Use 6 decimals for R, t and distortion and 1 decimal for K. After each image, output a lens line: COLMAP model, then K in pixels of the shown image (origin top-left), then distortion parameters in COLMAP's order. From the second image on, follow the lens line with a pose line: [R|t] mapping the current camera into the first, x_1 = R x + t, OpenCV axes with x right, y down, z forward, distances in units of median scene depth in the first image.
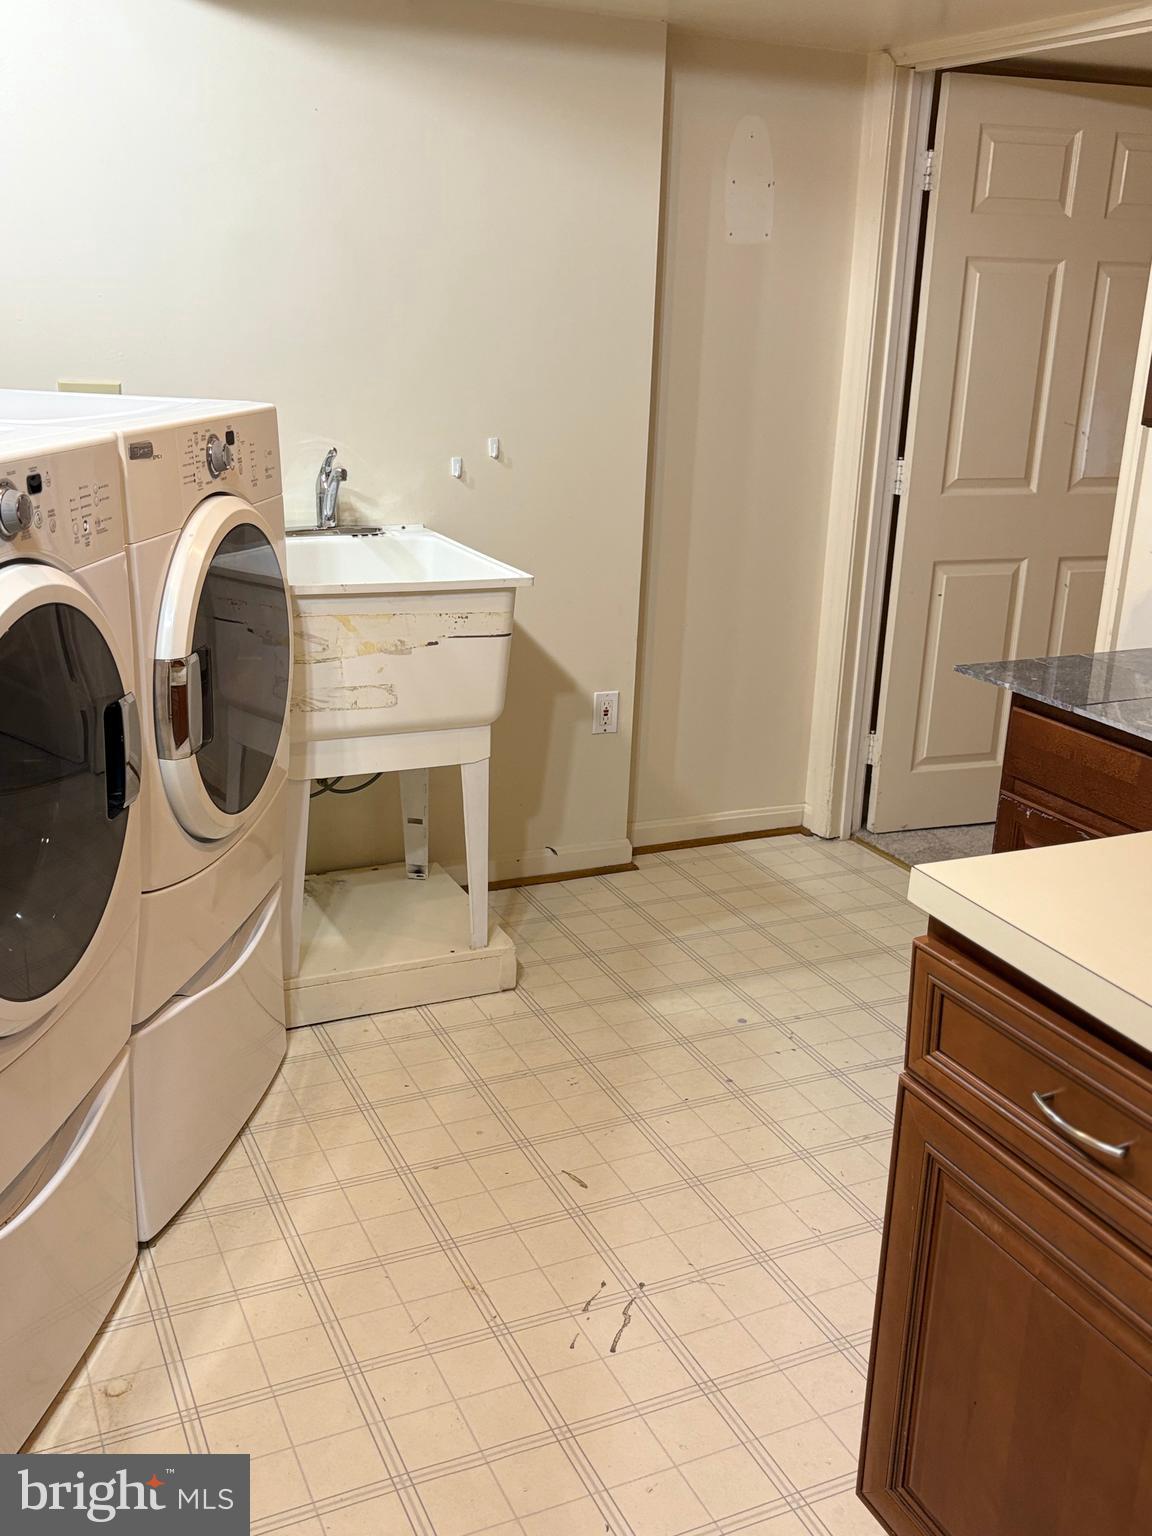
lens RADIAL K [[1463.9, 0, 577.5], [0, 1463.9, 765.9], [0, 0, 1]] dist [0.019676, 0.000000]
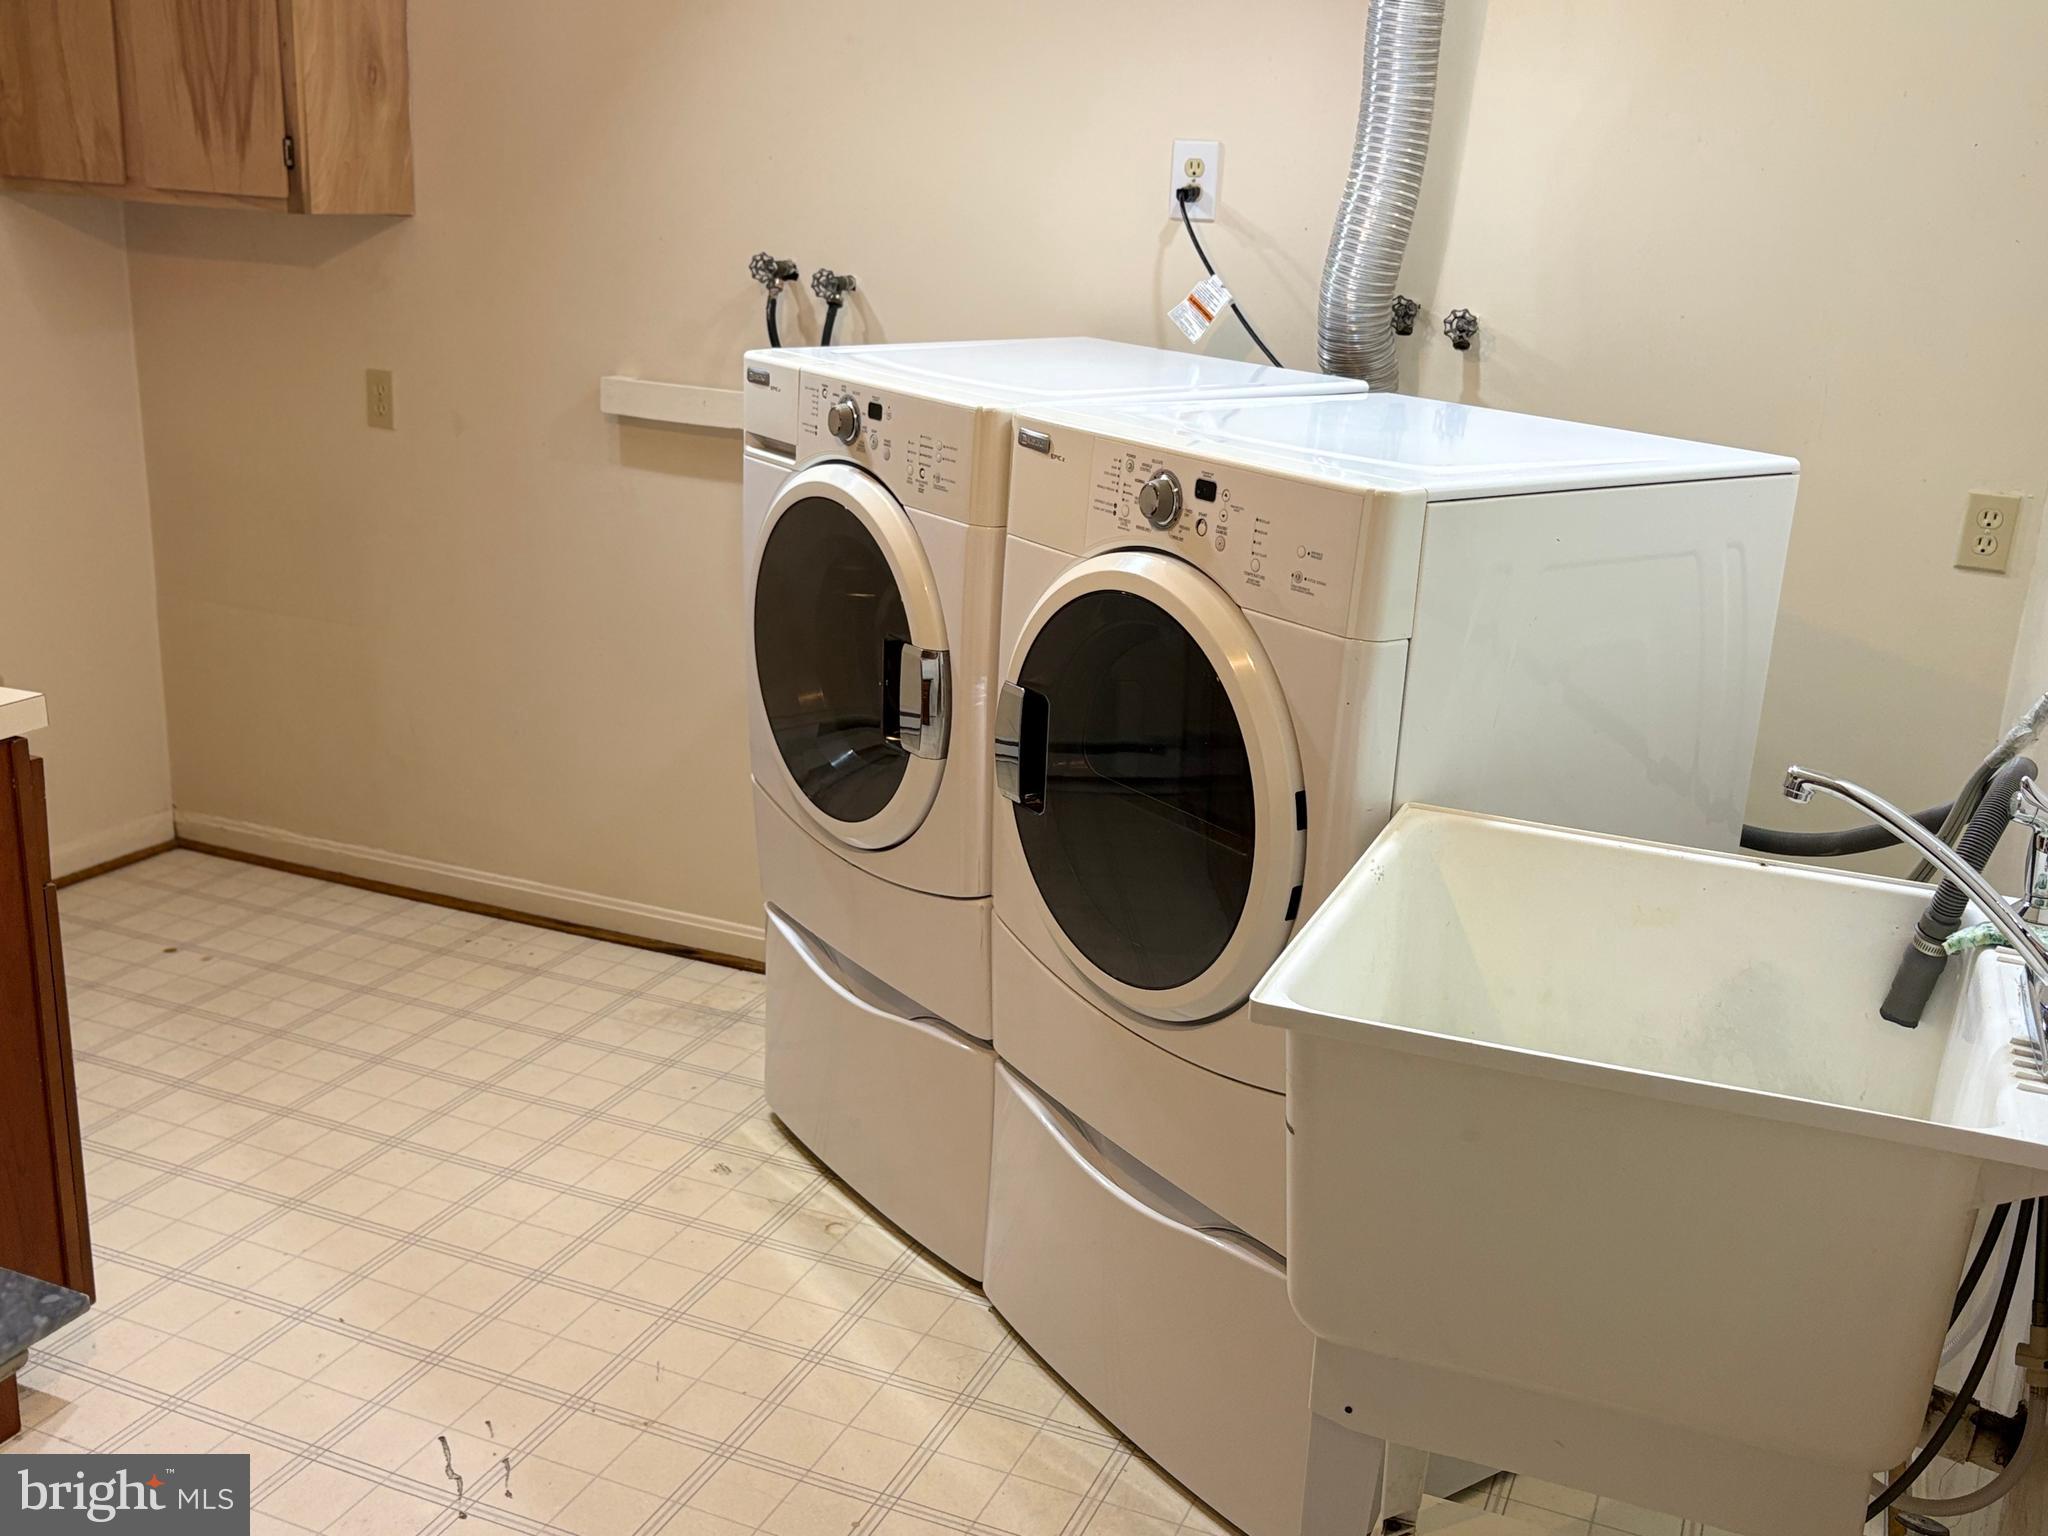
lens RADIAL K [[1951.9, 0, 1025.8], [0, 1951.9, 770.4], [0, 0, 1]] dist [0.019676, 0.000000]
pose [[-0.734464, 0.138227, -0.664421, 0.467877], [-0.267026, 0.841206, 0.470181, -0.546489], [0.623907, 0.522749, -0.580925, 1.628450]]
